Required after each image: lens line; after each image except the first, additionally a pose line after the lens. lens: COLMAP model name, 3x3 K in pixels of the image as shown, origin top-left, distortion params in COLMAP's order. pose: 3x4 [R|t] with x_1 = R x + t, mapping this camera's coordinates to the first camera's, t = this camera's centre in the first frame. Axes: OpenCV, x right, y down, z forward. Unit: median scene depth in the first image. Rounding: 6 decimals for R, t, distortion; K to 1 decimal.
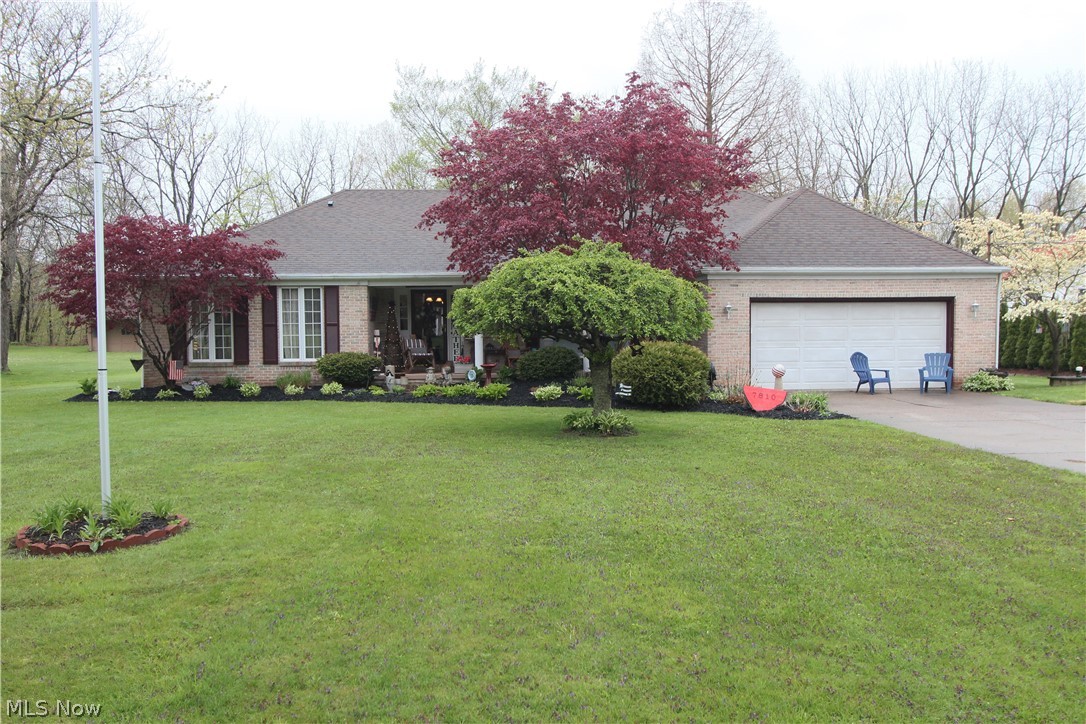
lens RADIAL K [[990.9, 0, 545.6], [0, 990.9, 361.4], [0, 0, 1]] dist [-0.002201, 0.000000]
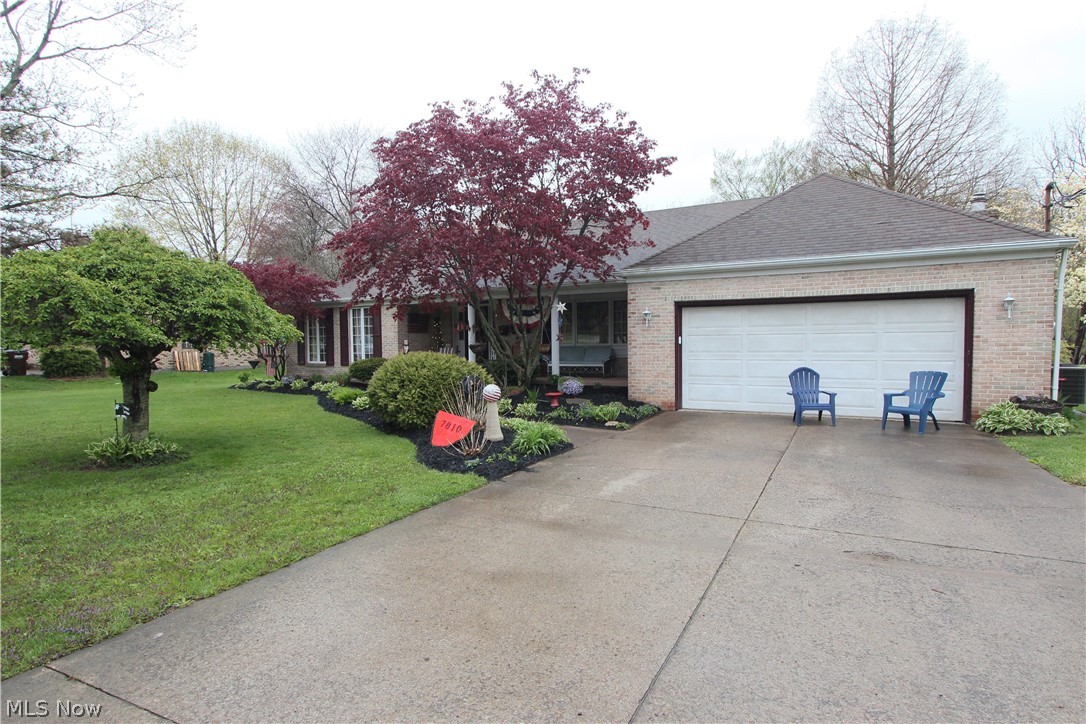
lens RADIAL K [[588.3, 0, 541.1], [0, 588.3, 361.3], [0, 0, 1]] dist [-0.007049, -0.001022]
pose [[0.833788, 0.016956, -0.551824, 0.387587], [-0.010432, 0.999834, 0.014960, -0.018505], [0.551986, -0.006717, 0.833827, 0.498068]]
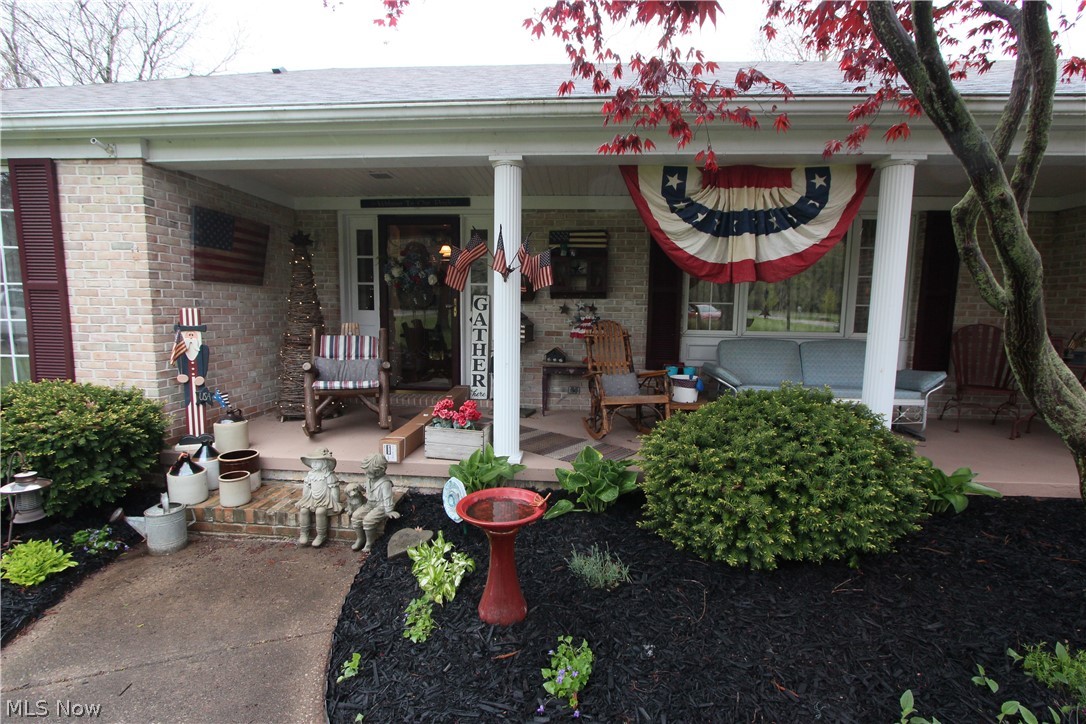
lens RADIAL K [[500.9, 0, 541.6], [0, 500.9, 370.6], [0, 0, 1]] dist [-0.003323, 0.000278]
pose [[0.988223, 0.039542, -0.147824, -0.035552], [-0.026255, 0.995525, 0.090779, -0.030397], [0.150752, -0.085828, 0.984839, 0.886523]]
